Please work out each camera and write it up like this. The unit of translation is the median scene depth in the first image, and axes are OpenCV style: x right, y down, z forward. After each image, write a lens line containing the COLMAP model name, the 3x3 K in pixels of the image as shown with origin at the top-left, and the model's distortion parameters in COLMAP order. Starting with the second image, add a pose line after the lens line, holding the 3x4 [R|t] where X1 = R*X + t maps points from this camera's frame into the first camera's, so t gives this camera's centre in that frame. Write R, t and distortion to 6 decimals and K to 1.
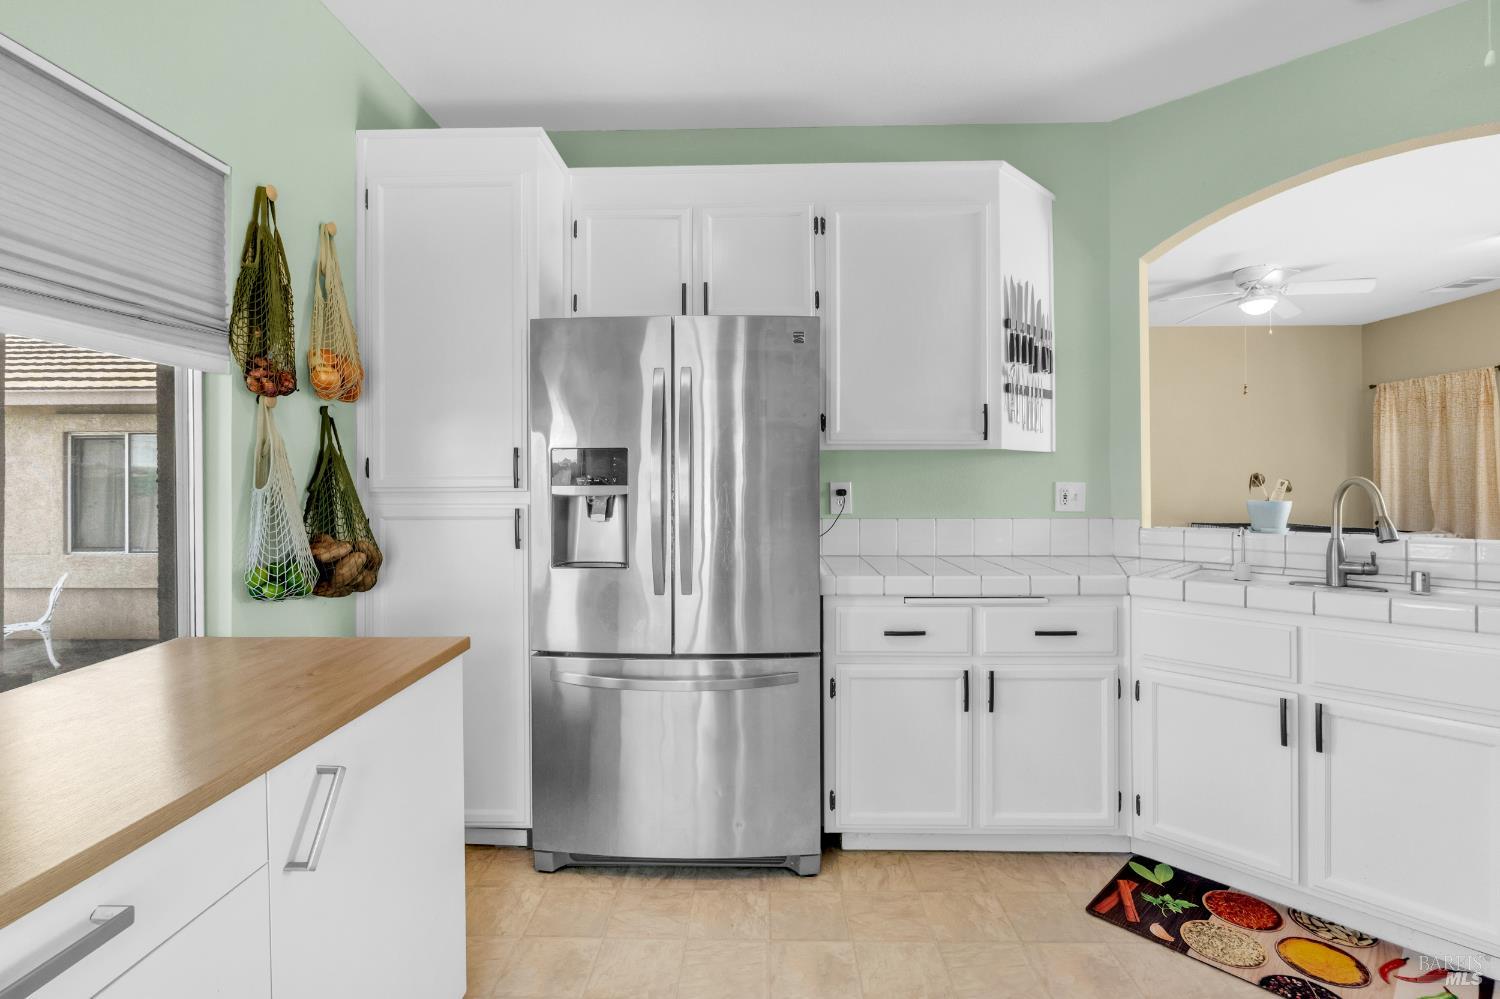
lens RADIAL K [[691.9, 0, 744.3], [0, 691.9, 485.3], [0, 0, 1]] dist [-0.008228, -0.000156]
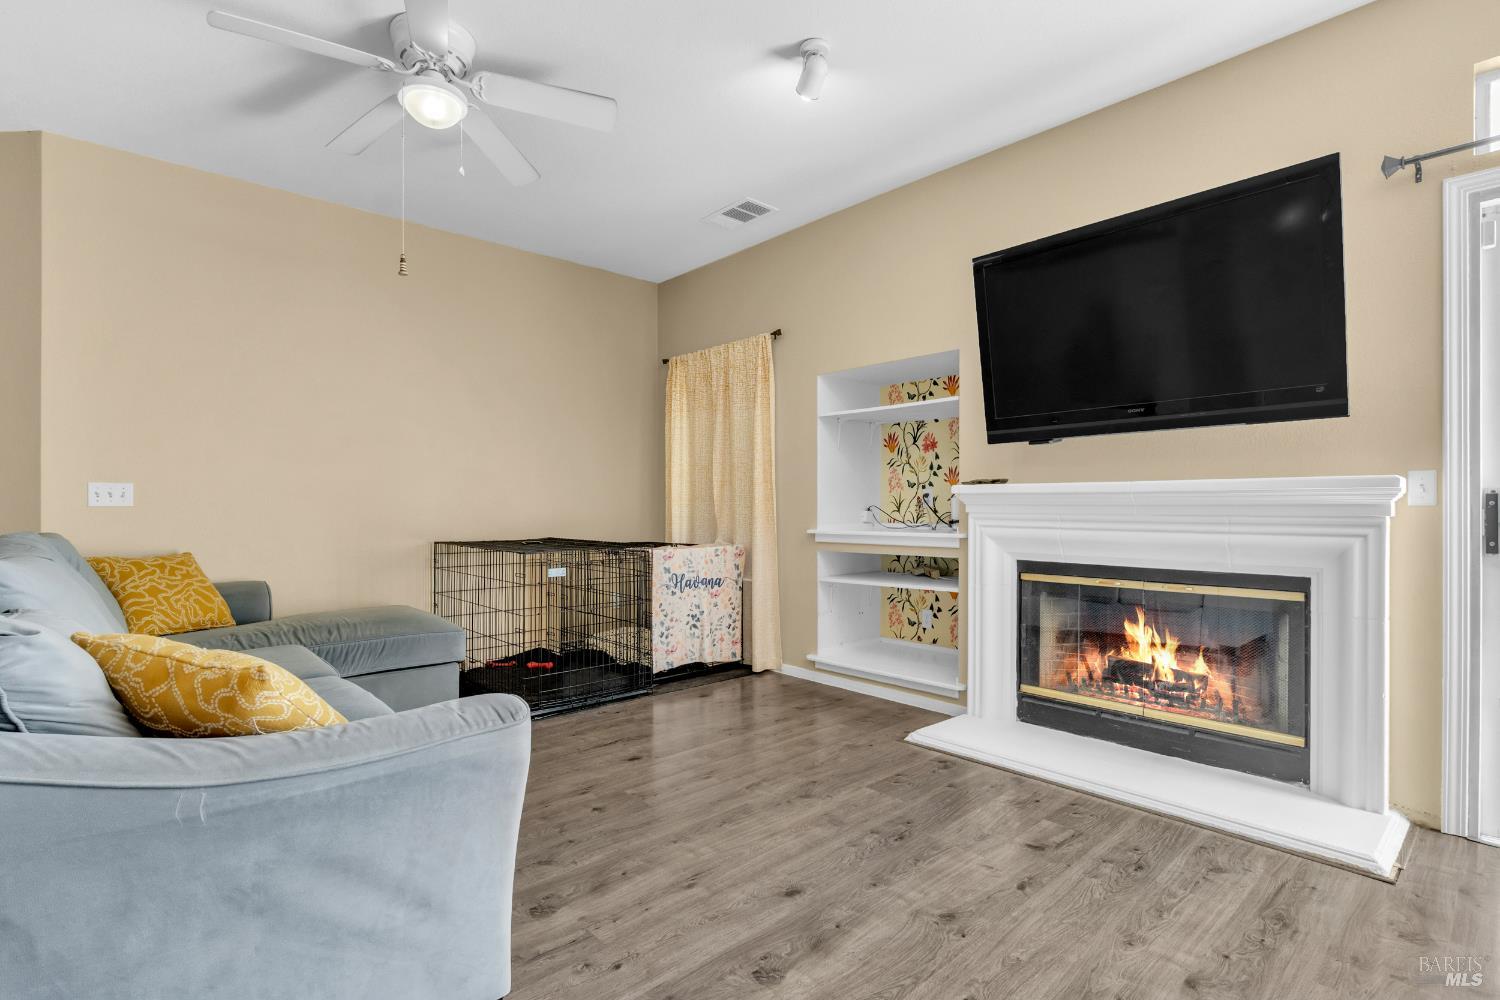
lens RADIAL K [[691.9, 0, 754.3], [0, 691.9, 506.1], [0, 0, 1]] dist [-0.008228, -0.000156]
pose [[0.711130, 0.005680, 0.703038, 1.094154], [0.000783, 0.999960, -0.008870, 0.071046], [-0.703060, 0.006858, 0.711097, 0.933382]]
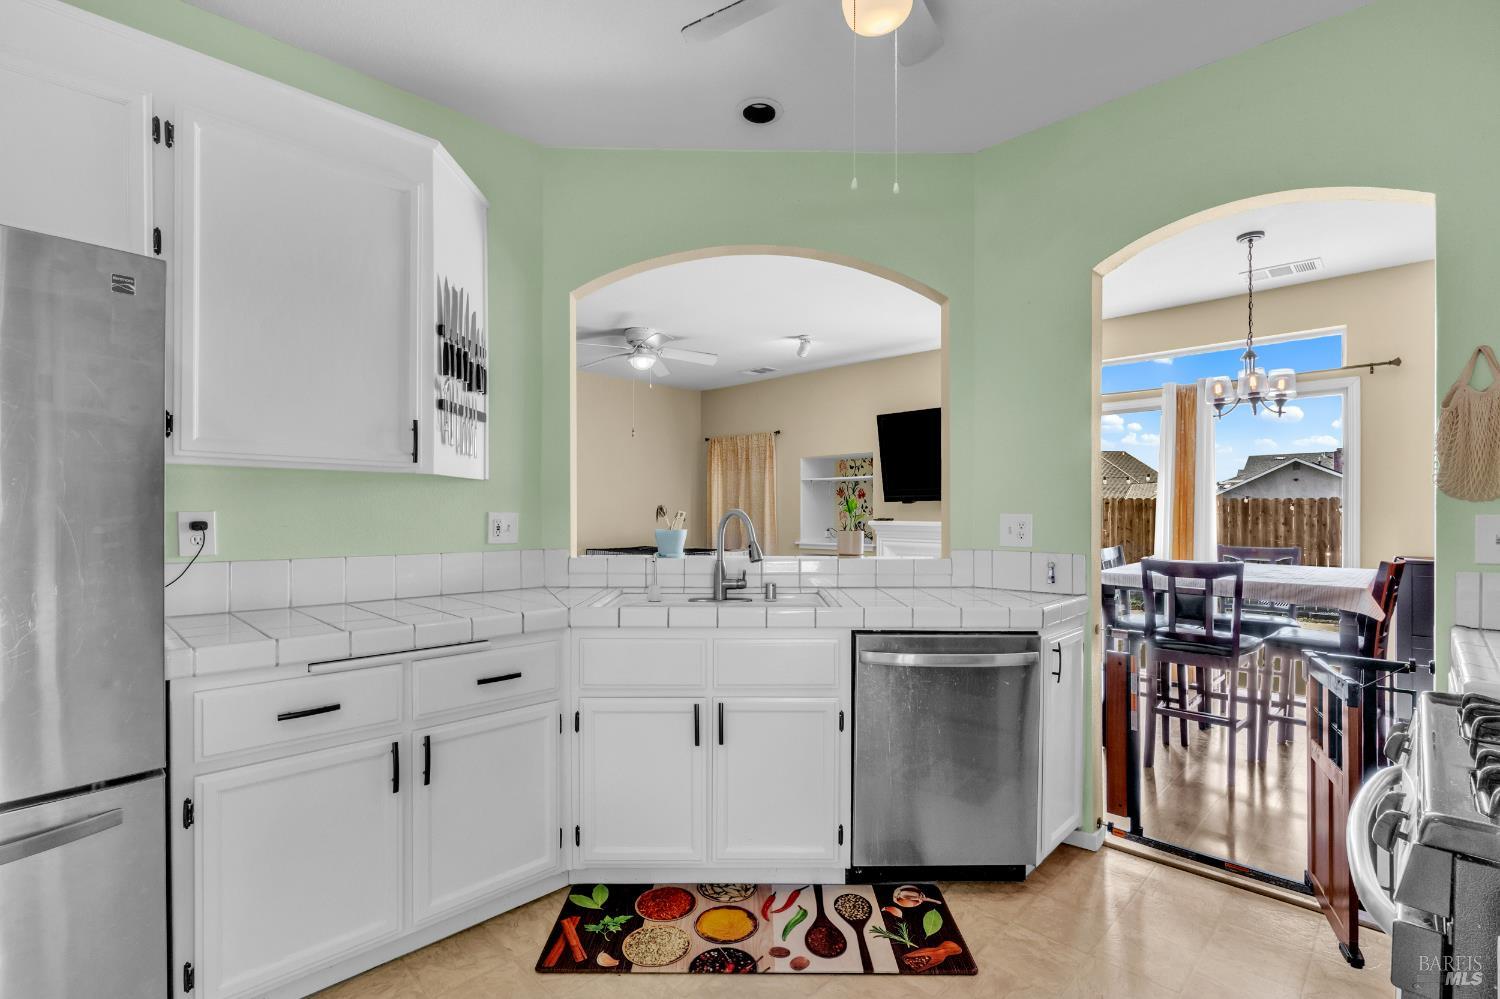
lens RADIAL K [[691.9, 0, 750.8], [0, 691.9, 515.3], [0, 0, 1]] dist [-0.008228, -0.000156]
pose [[0.674310, 0.000681, 0.738448, 0.001491], [-0.001803, 0.999998, 0.000724, -0.002393], [-0.738446, -0.001820, 0.674310, 0.134651]]
